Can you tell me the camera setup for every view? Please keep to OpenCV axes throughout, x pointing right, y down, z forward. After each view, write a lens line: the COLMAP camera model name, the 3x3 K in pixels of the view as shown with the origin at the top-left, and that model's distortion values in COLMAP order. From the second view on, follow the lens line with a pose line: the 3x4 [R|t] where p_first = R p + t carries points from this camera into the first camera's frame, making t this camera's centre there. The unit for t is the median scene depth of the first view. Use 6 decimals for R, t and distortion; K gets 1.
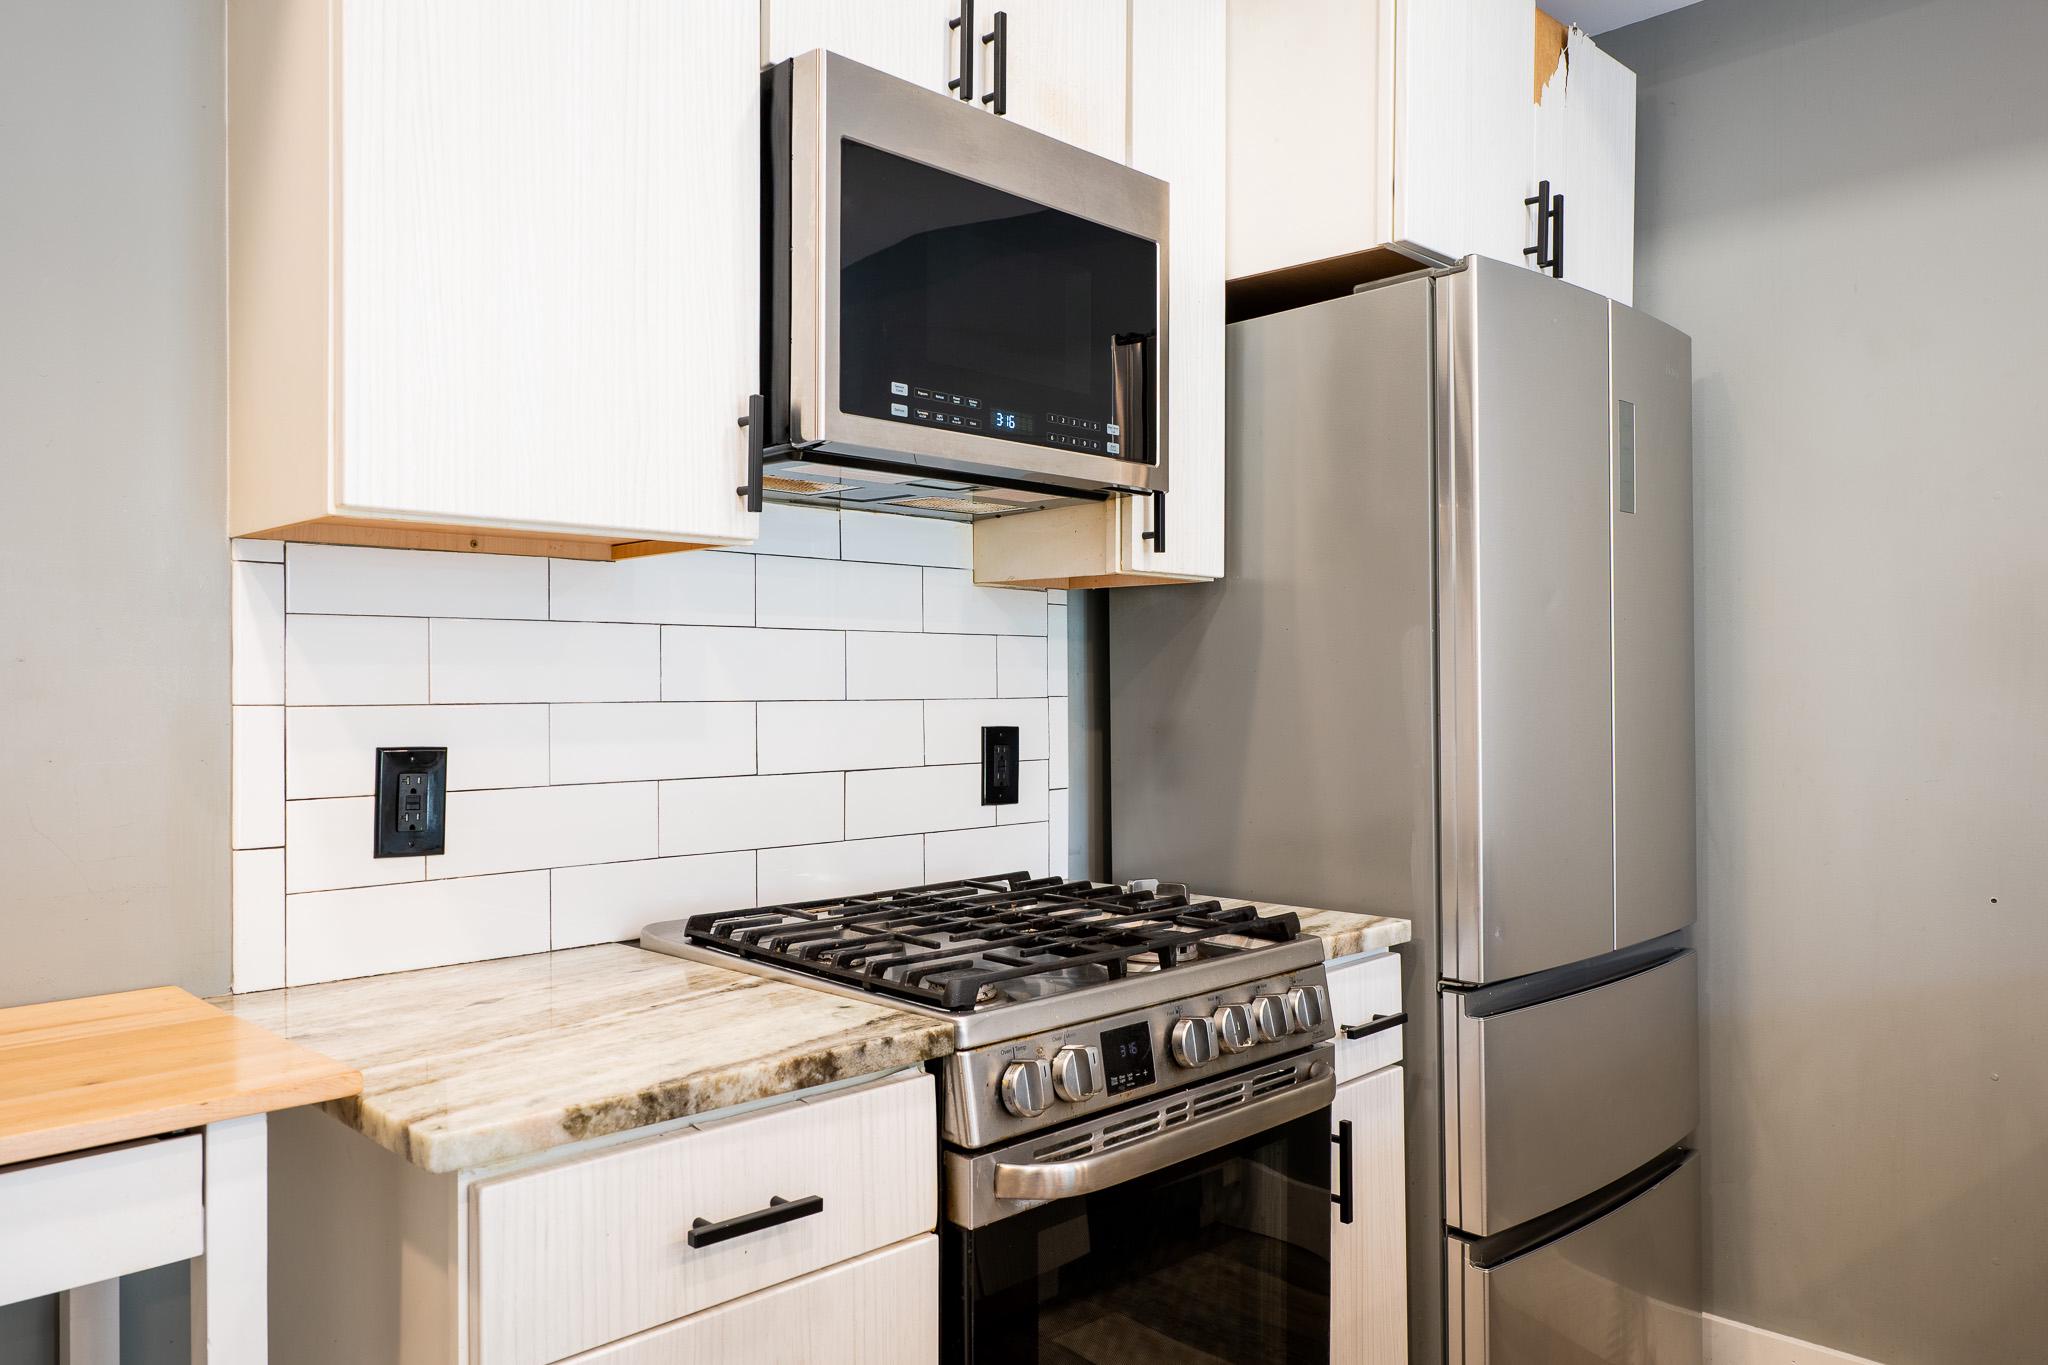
lens RADIAL K [[1452.0, 0, 1030.2], [0, 1452.0, 679.1], [0, 0, 1]] dist [0.003026, 0.000629]
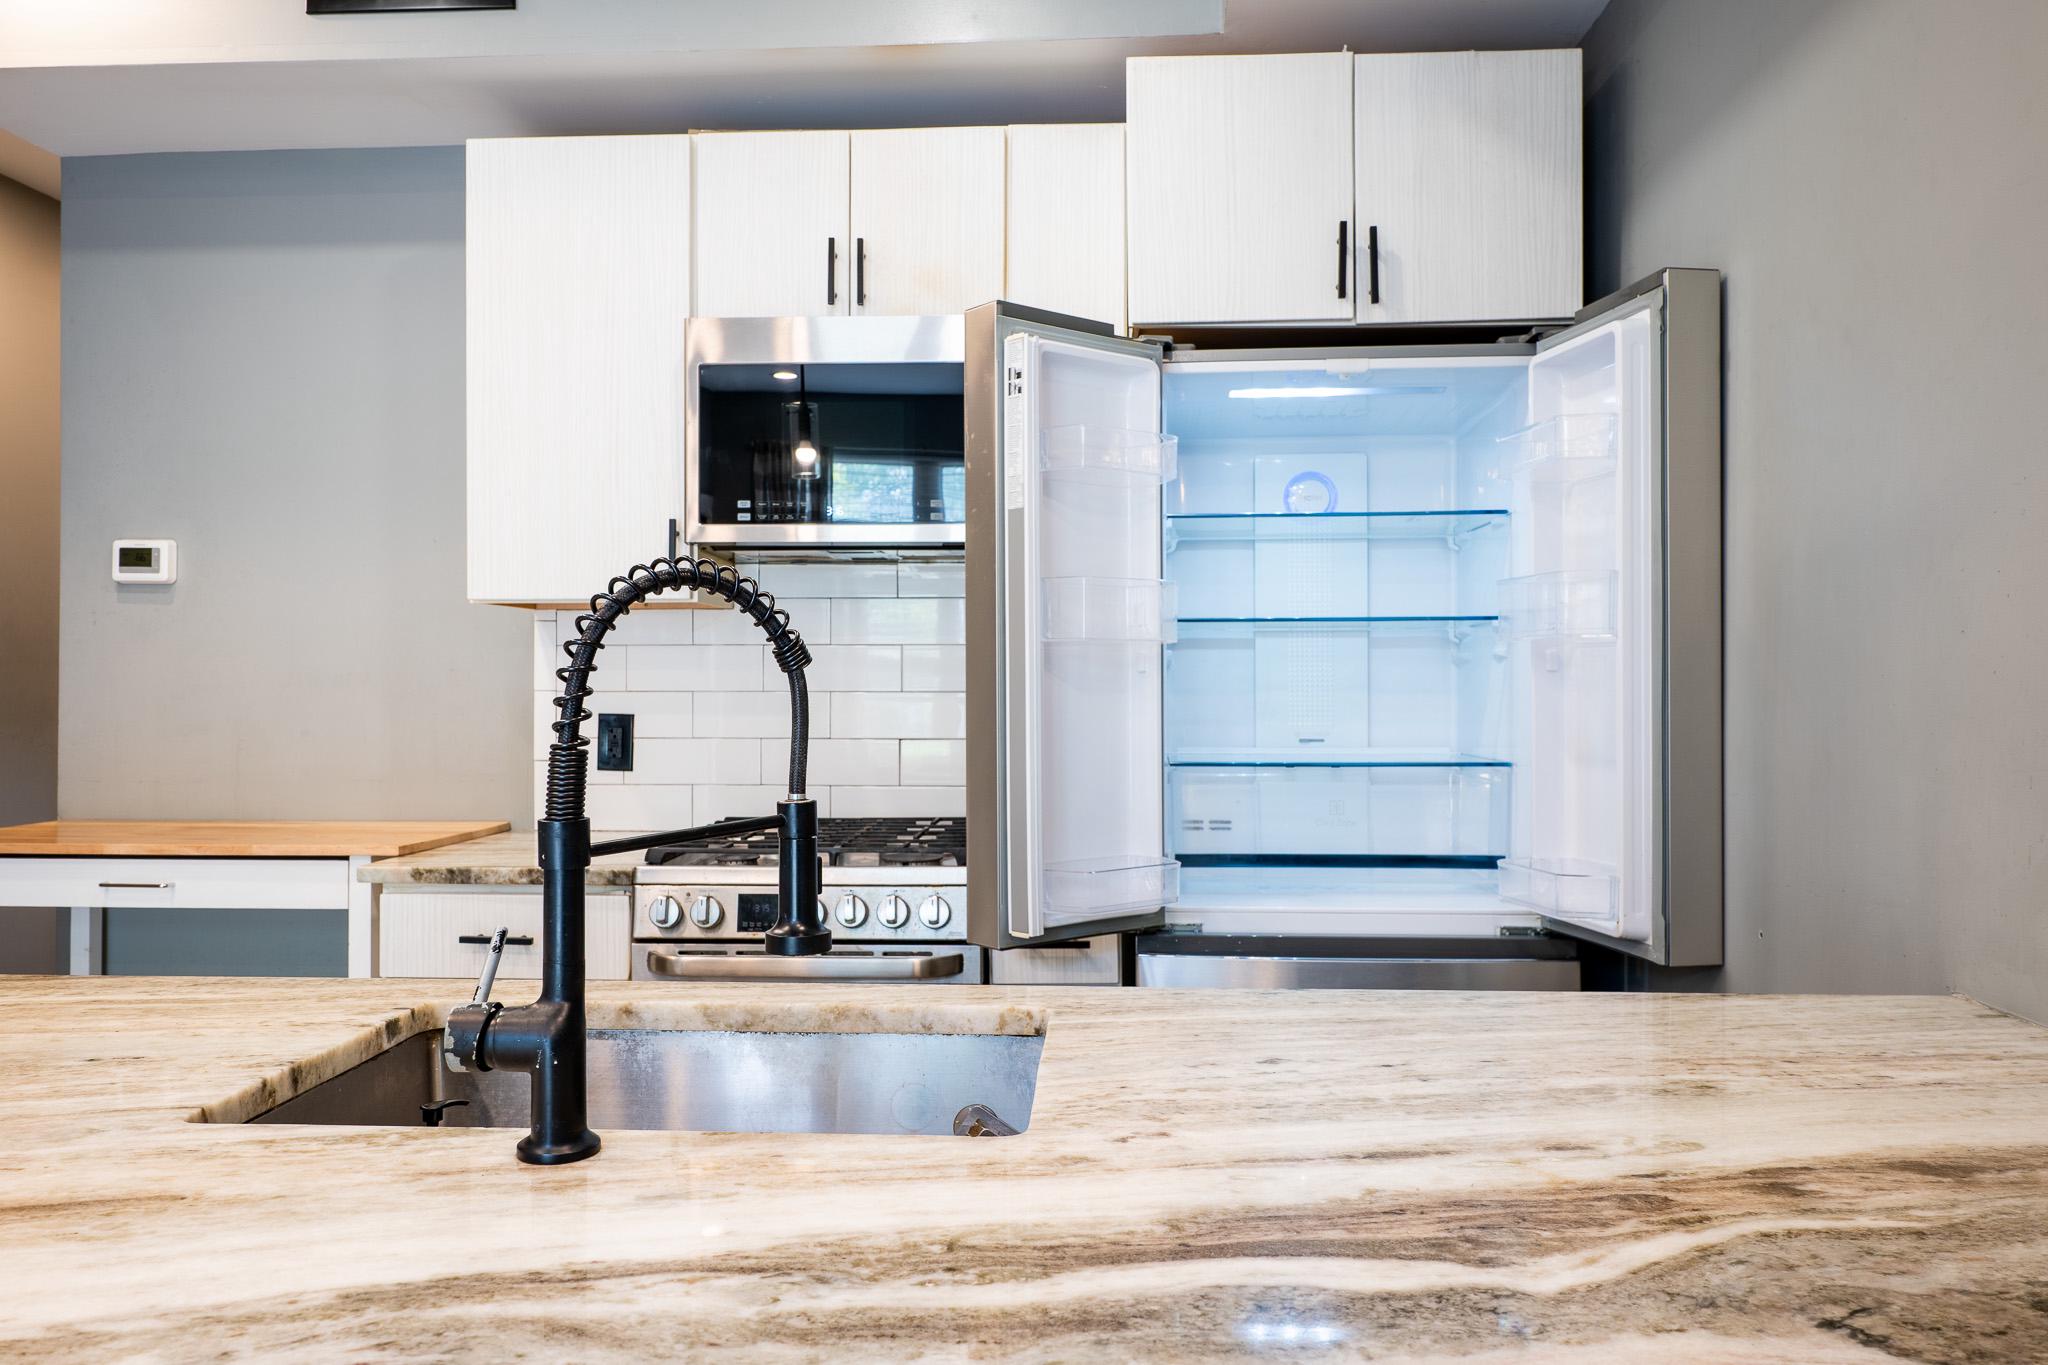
lens RADIAL K [[1452.0, 0, 1013.7], [0, 1452.0, 686.4], [0, 0, 1]] dist [0.003026, 0.000629]
pose [[0.672637, 0.006430, -0.739944, 1.348532], [0.002209, 0.999940, 0.010698, -0.008429], [0.739969, -0.008831, 0.672583, 0.110442]]
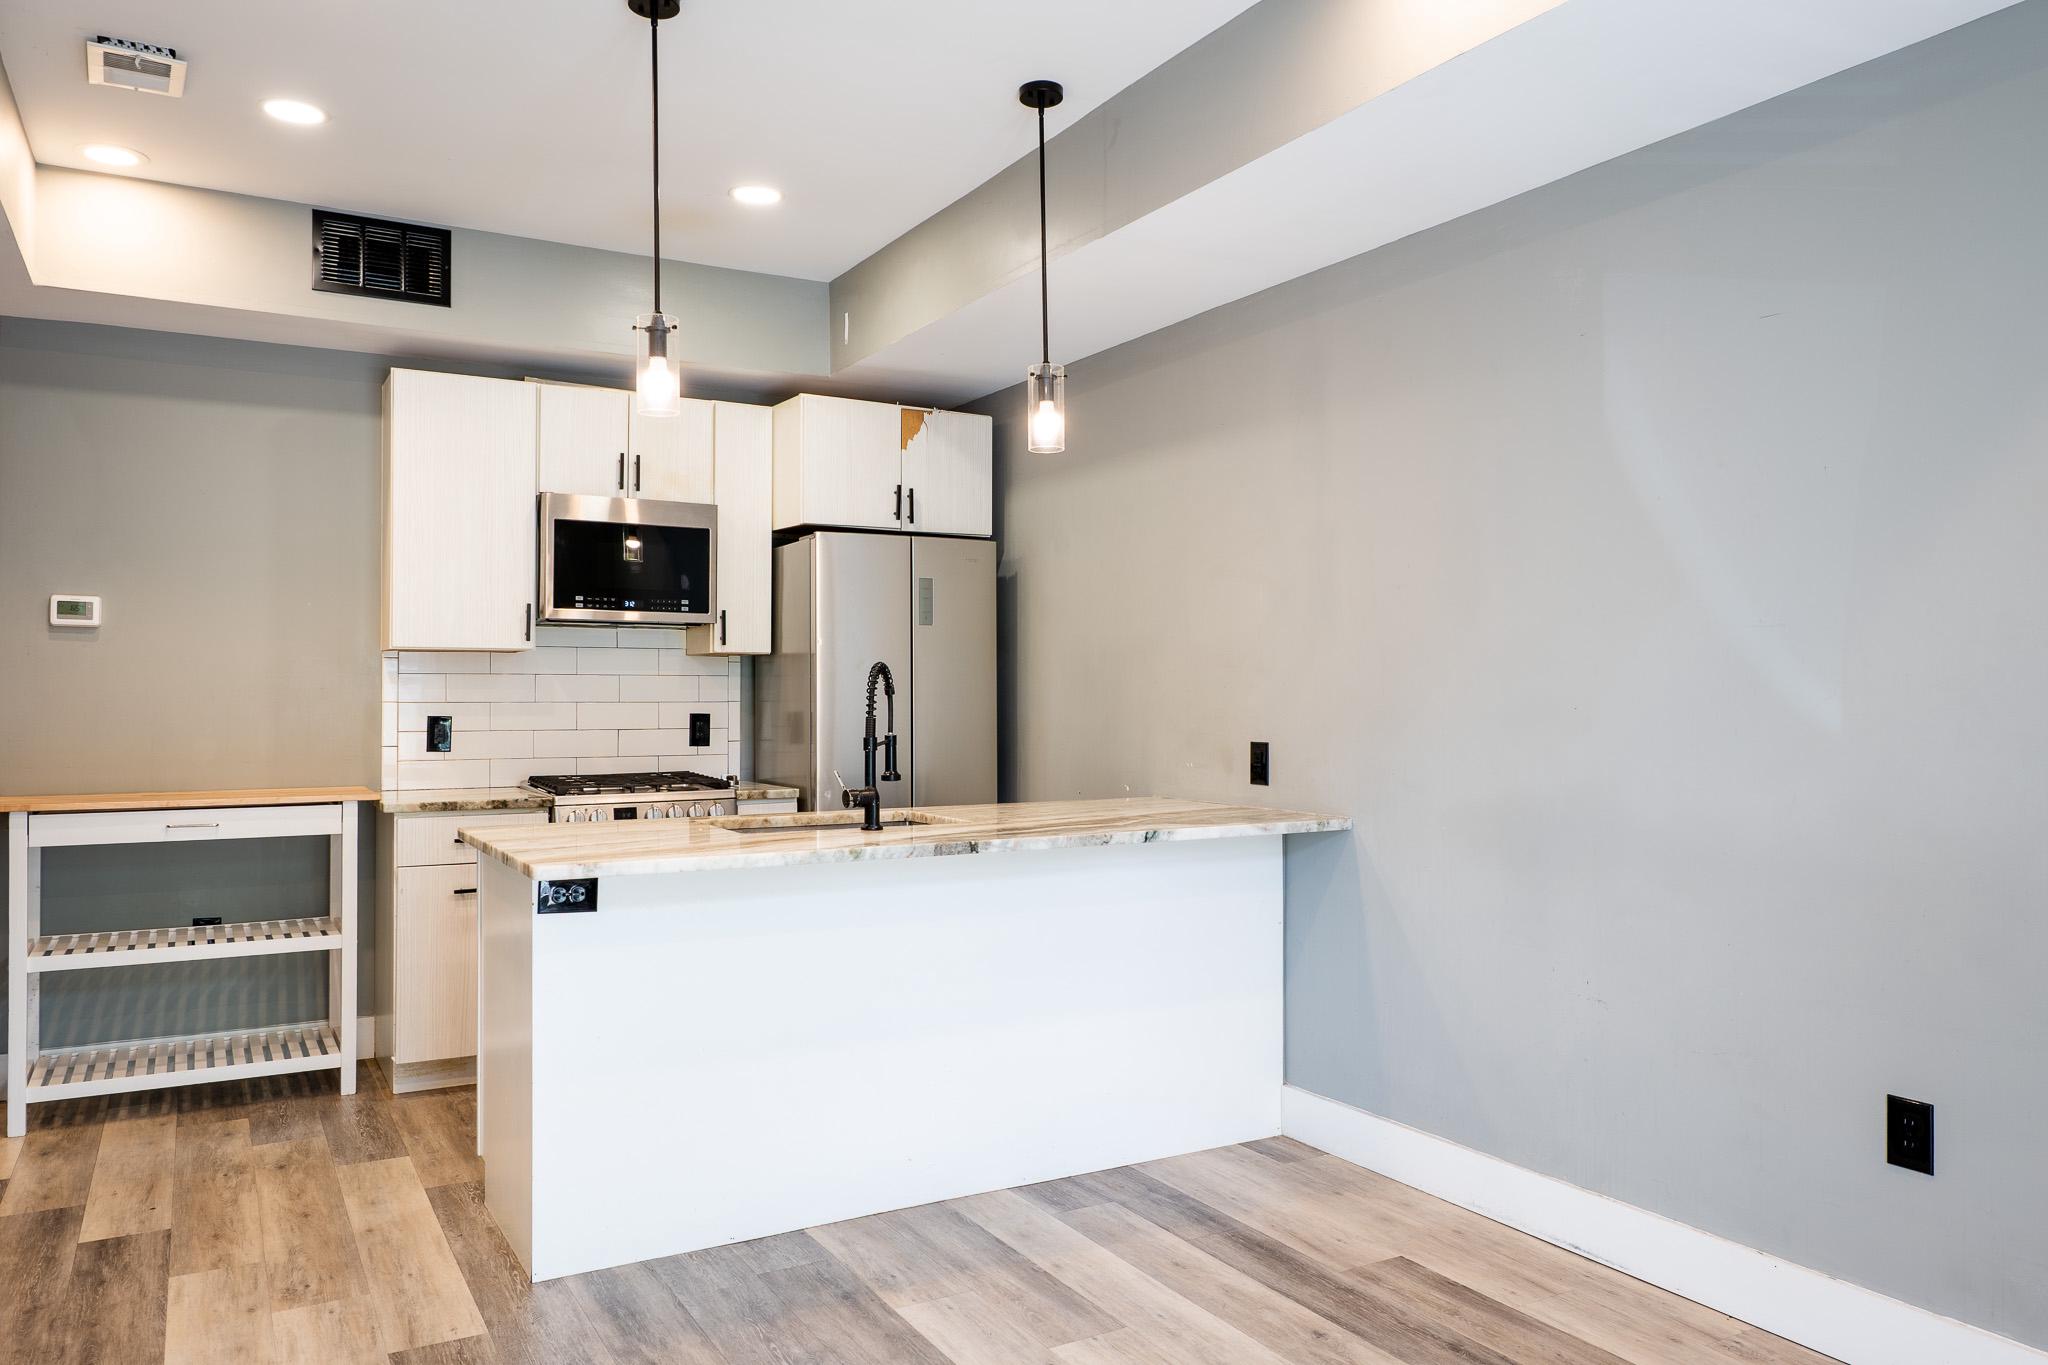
lens RADIAL K [[1452.0, 0, 1026.4], [0, 1452.0, 686.7], [0, 0, 1]] dist [0.003026, 0.000629]
pose [[0.964753, 0.005742, -0.263095, 1.588806], [-0.004873, 0.999980, 0.003955, -0.033988], [0.263112, -0.002533, 0.964762, -1.647358]]
